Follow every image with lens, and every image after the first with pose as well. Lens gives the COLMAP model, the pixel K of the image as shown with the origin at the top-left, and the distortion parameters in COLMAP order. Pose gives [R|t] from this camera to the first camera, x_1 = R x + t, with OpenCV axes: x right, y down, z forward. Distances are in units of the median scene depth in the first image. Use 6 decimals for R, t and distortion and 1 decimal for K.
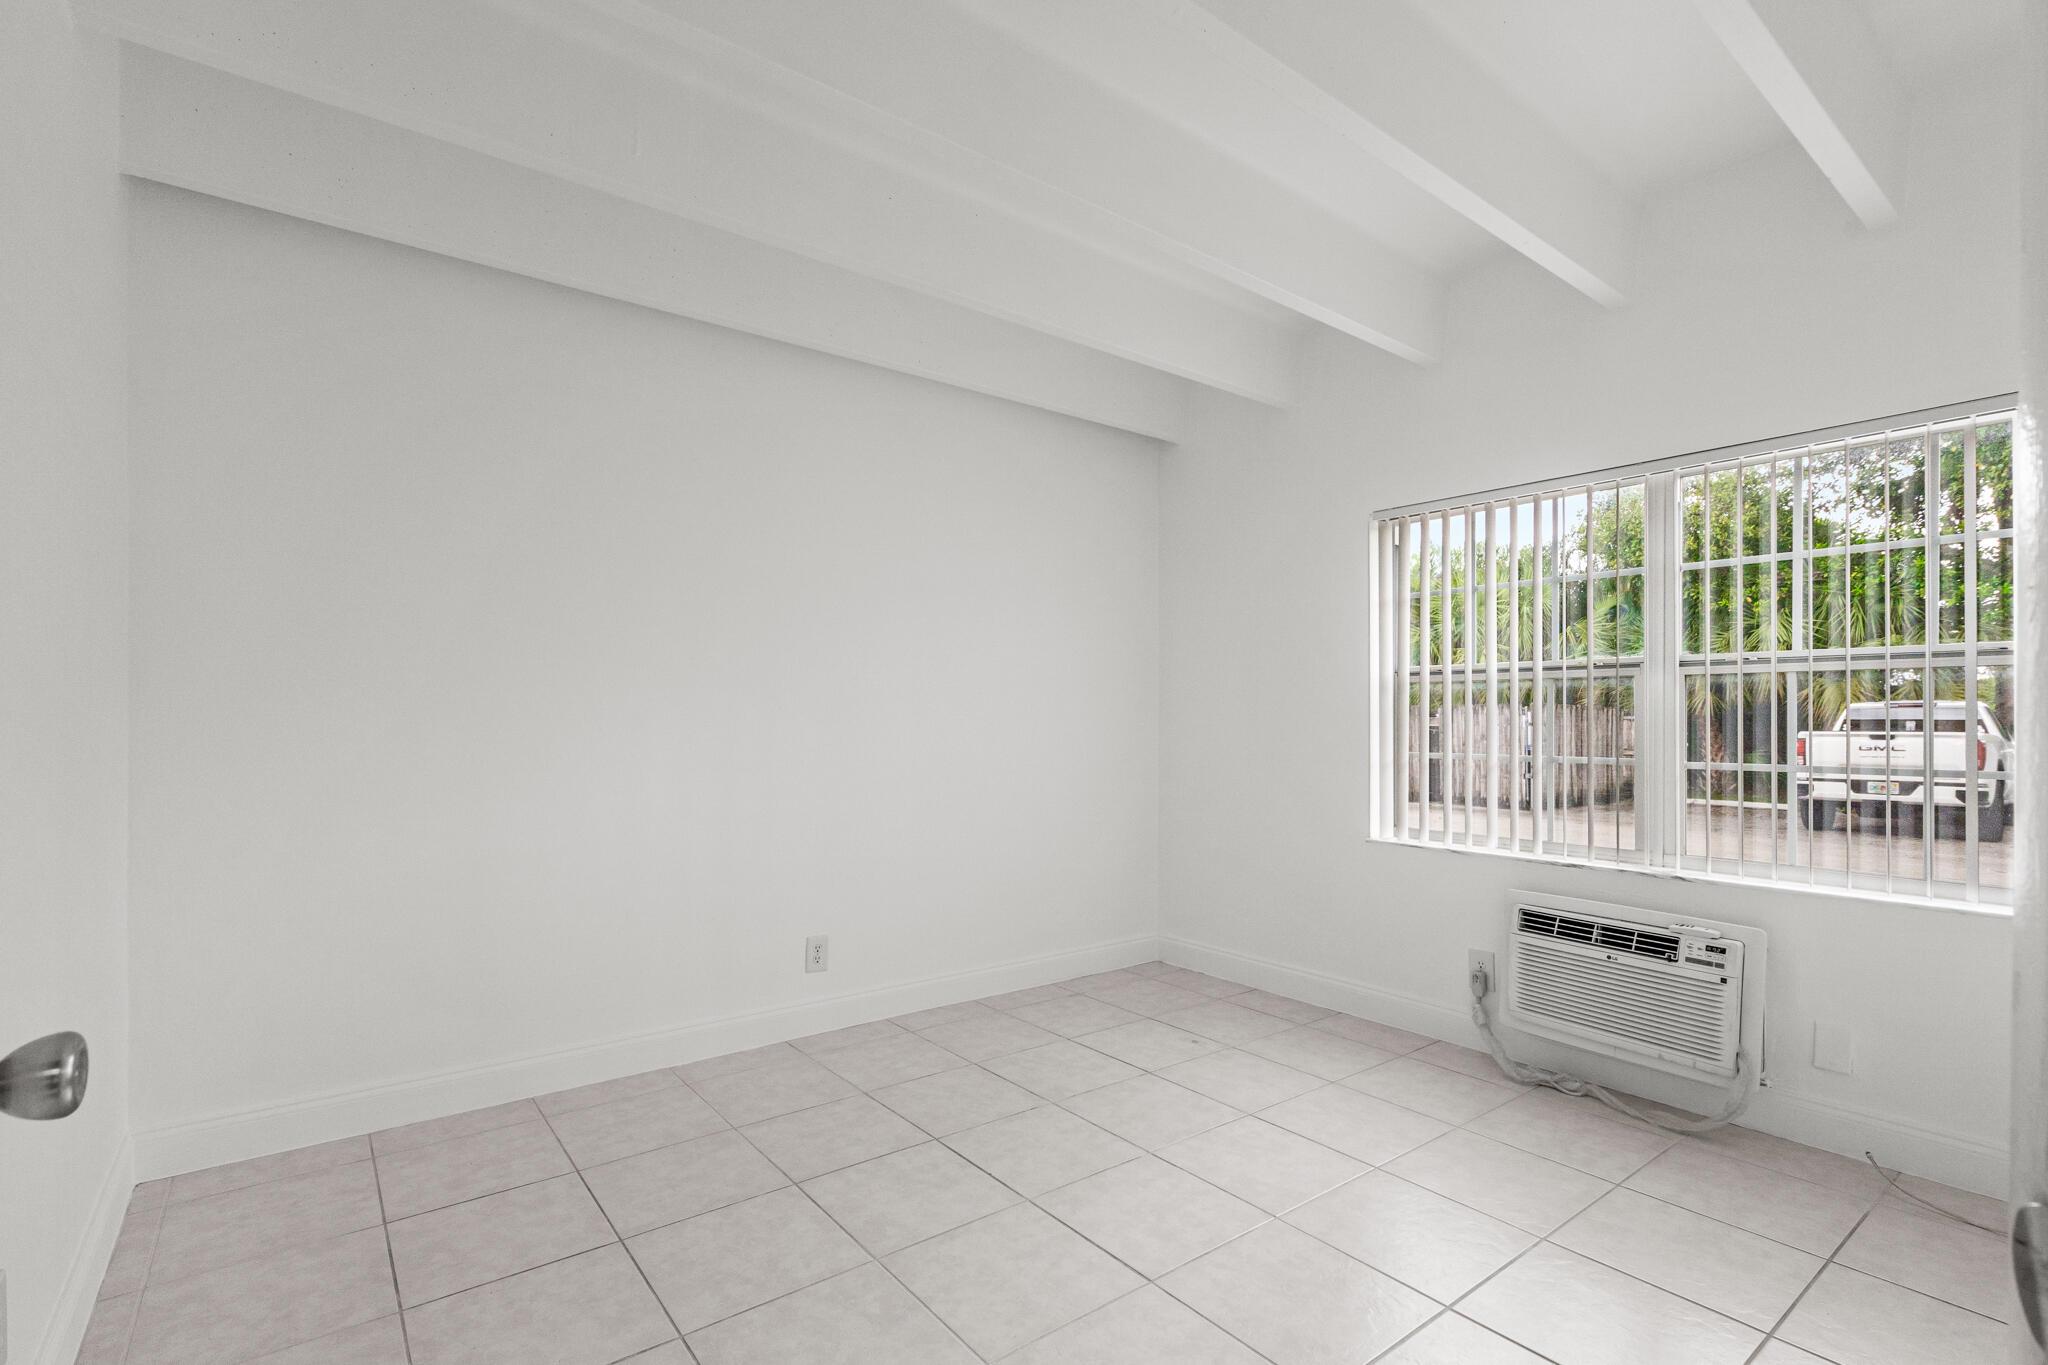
lens RADIAL K [[929.9, 0, 1020.3], [0, 929.9, 719.8], [0, 0, 1]] dist [-0.007183, 0.001614]
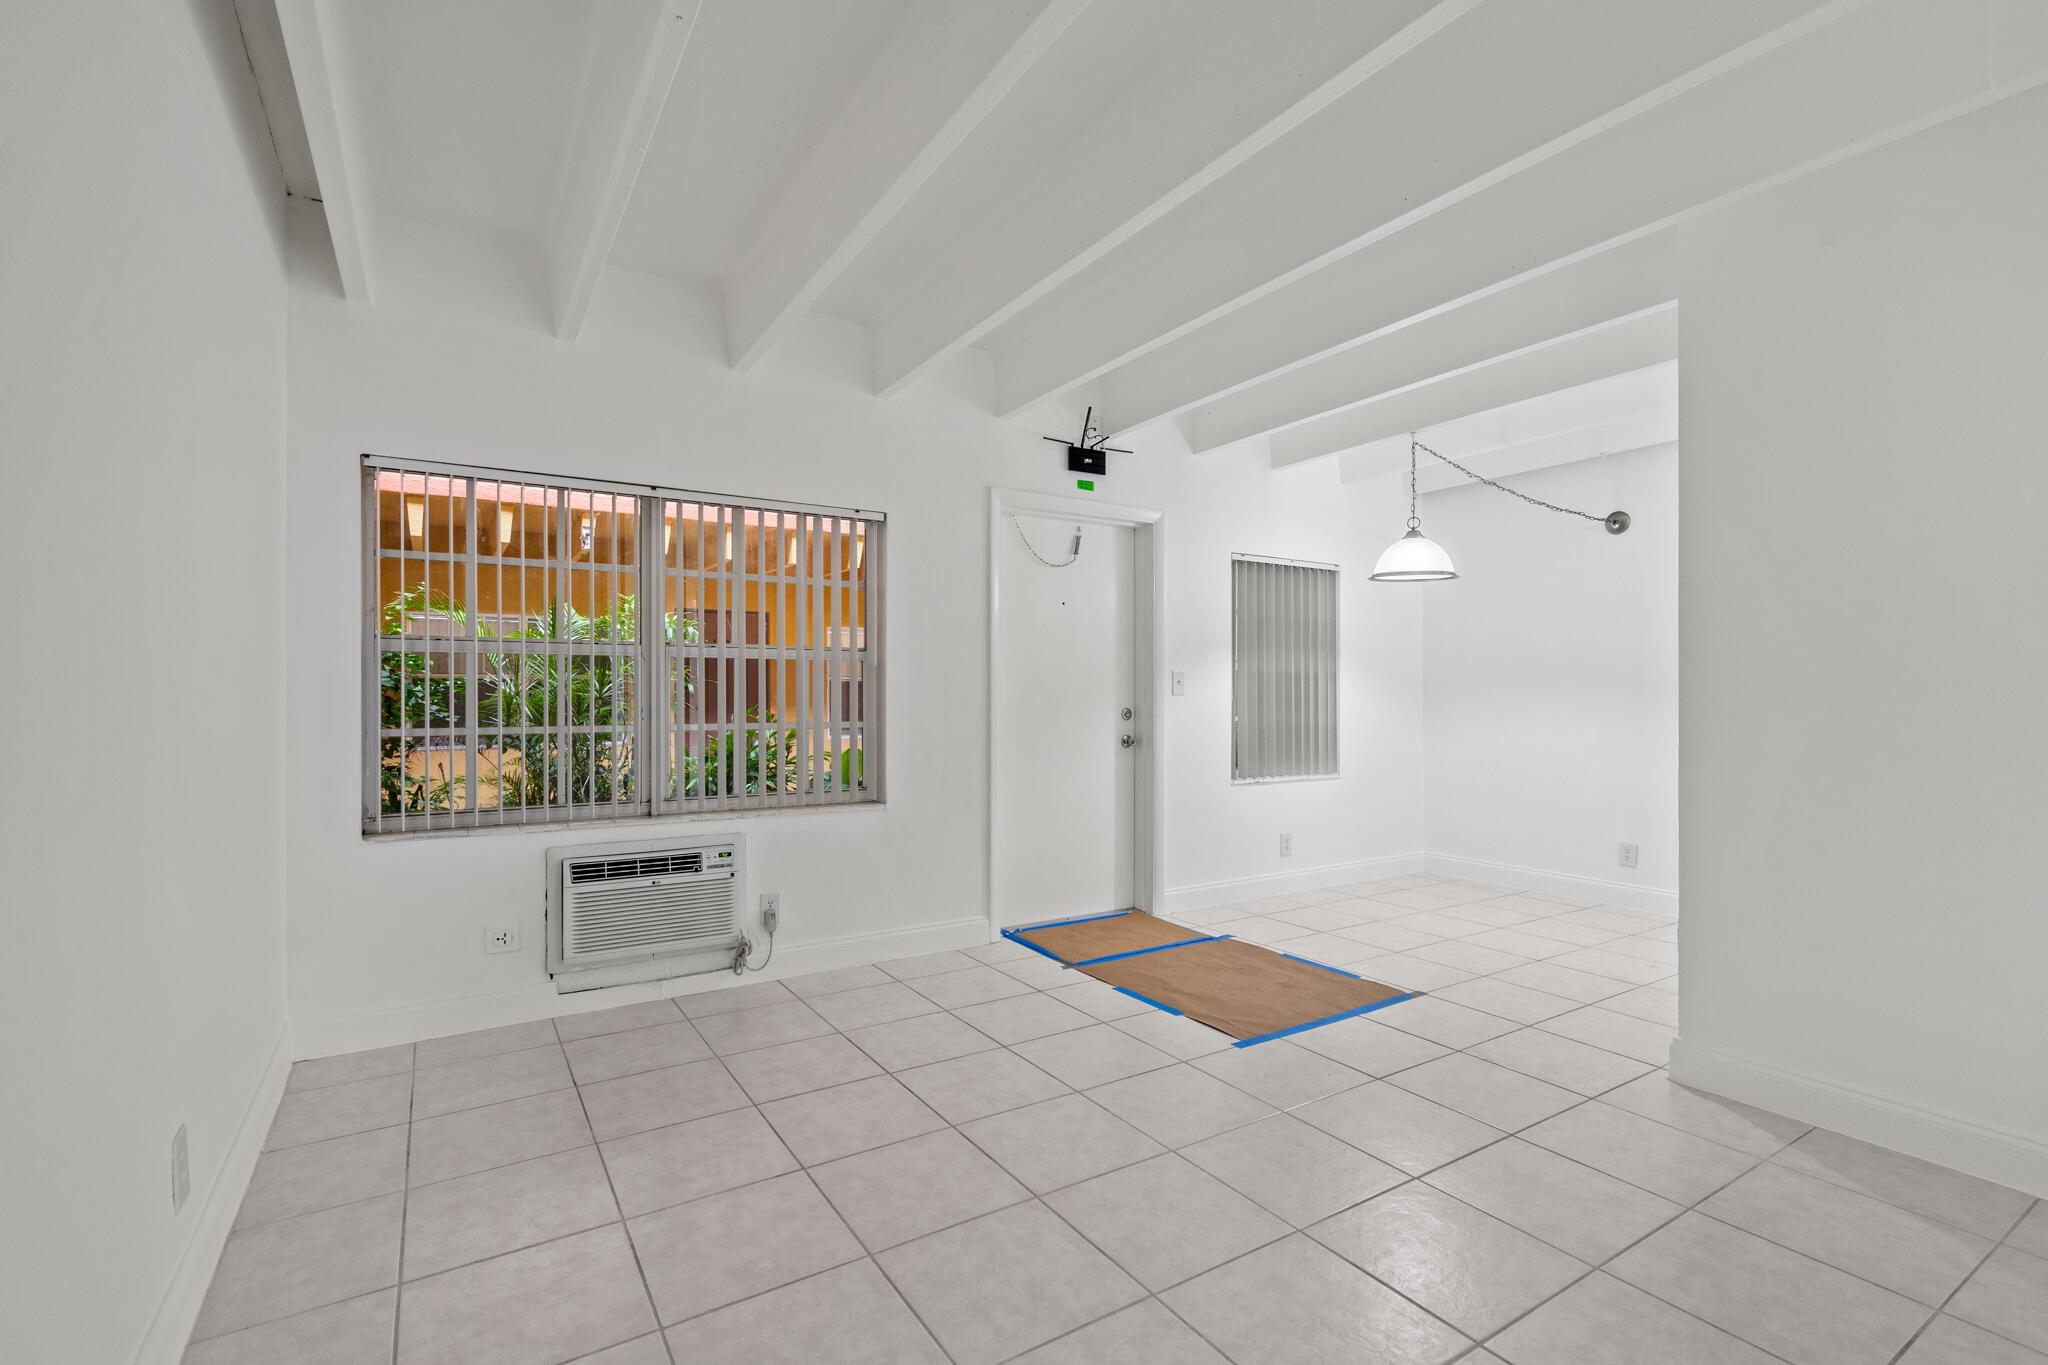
lens RADIAL K [[929.9, 0, 1012.2], [0, 929.9, 687.3], [0, 0, 1]] dist [-0.007183, 0.001614]
pose [[0.090386, -0.005504, 0.995892, -0.580819], [0.013128, 0.999904, 0.004335, -0.002435], [-0.995820, 0.012682, 0.090450, 0.434002]]
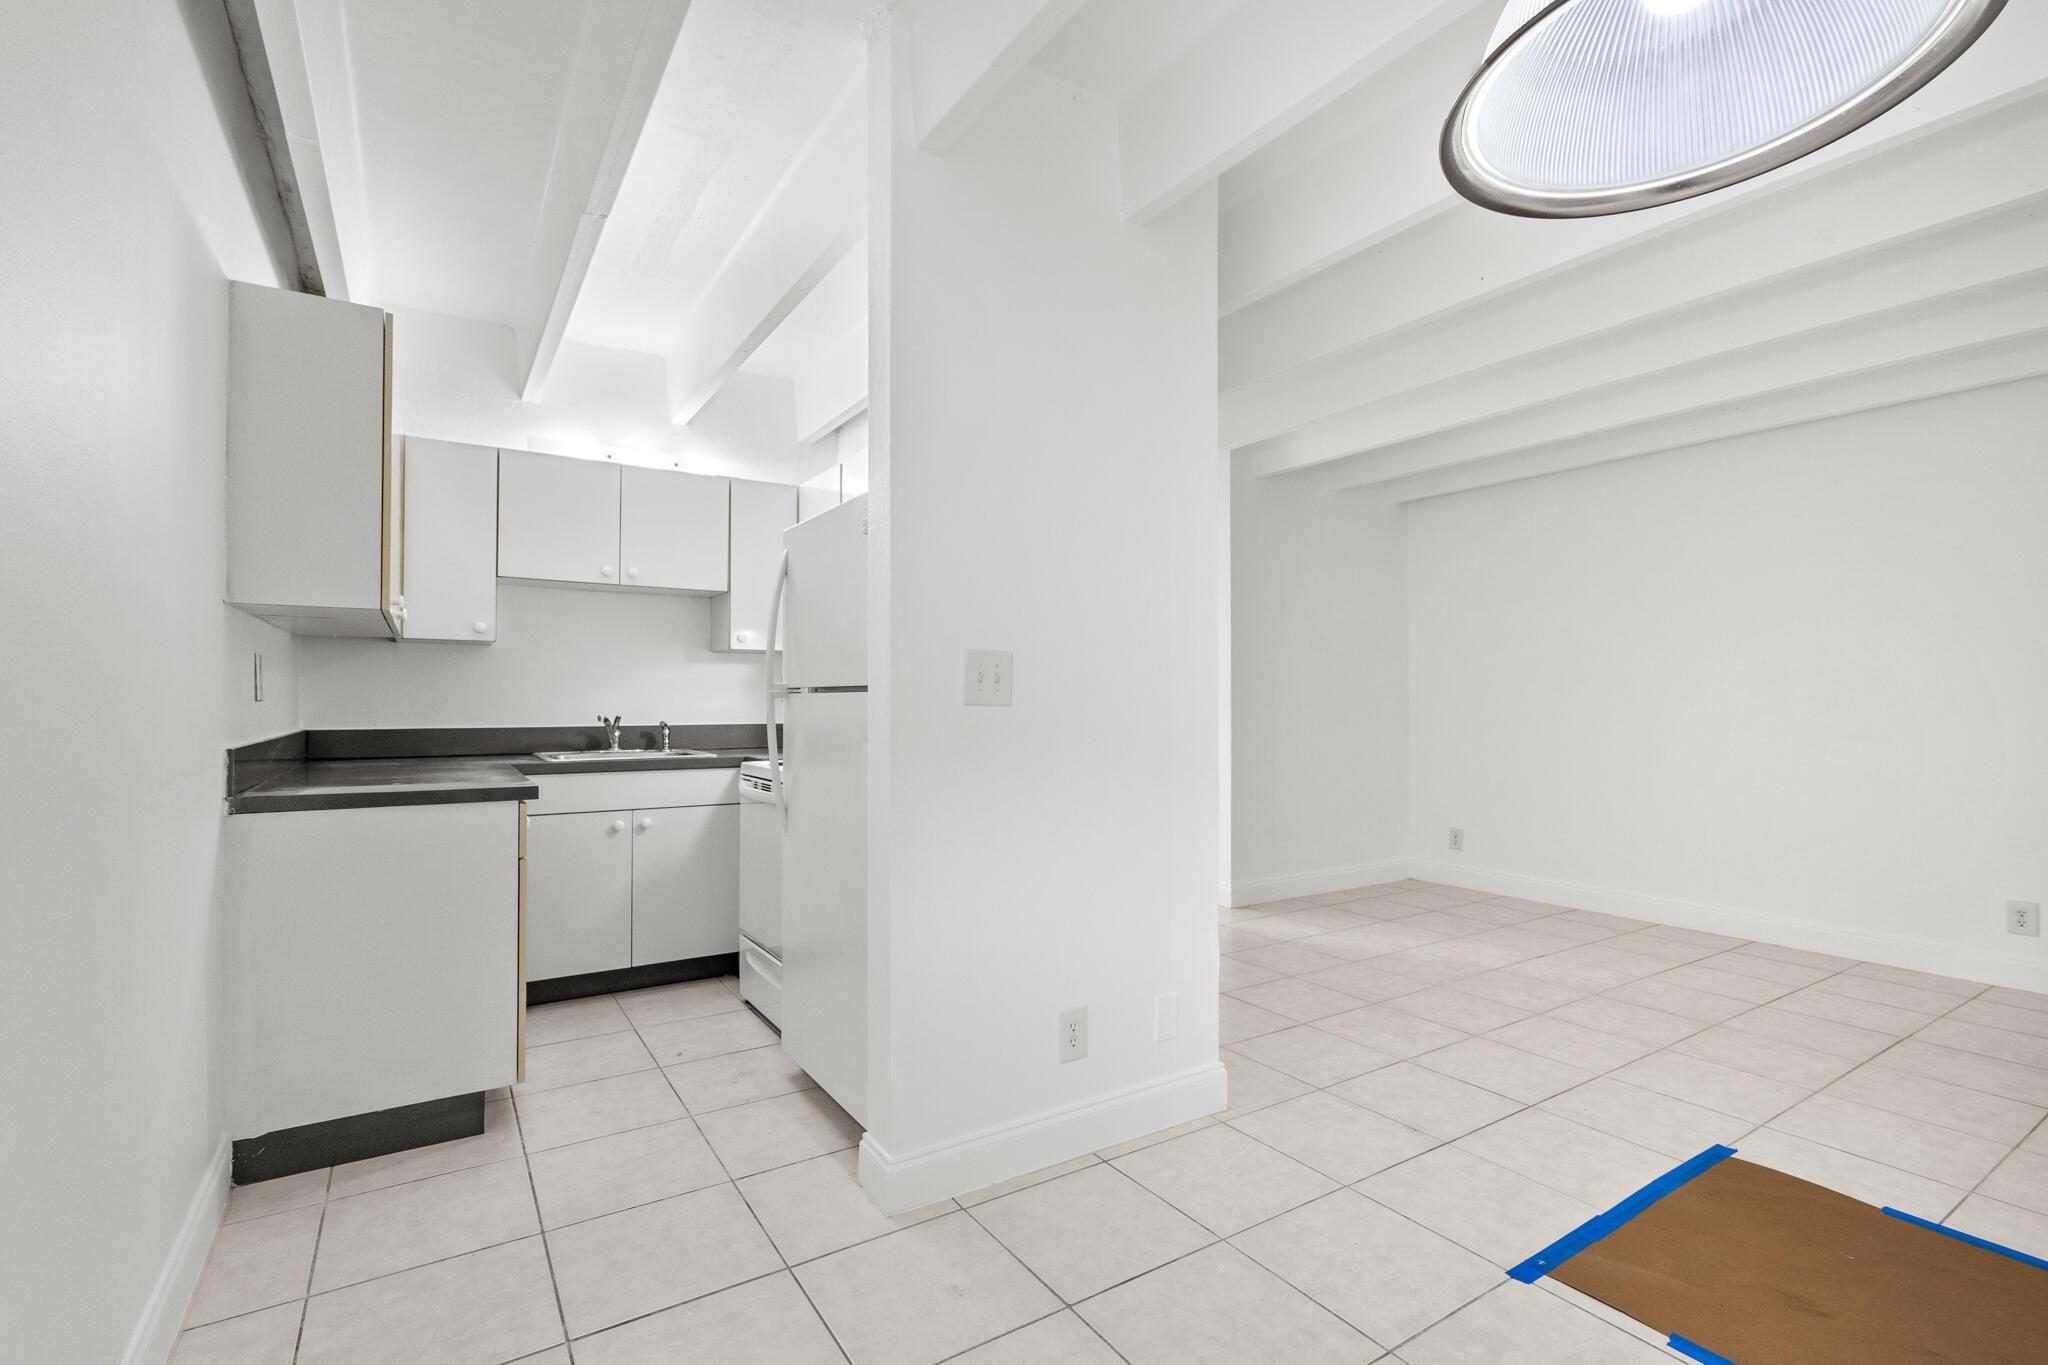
lens RADIAL K [[929.9, 0, 1016.5], [0, 929.9, 690.3], [0, 0, 1]] dist [-0.007183, 0.001614]
pose [[-0.077027, -0.020623, -0.996816, 1.553985], [-0.008714, 0.999762, -0.020011, 0.021952], [0.996991, 0.007145, -0.077188, -0.359611]]
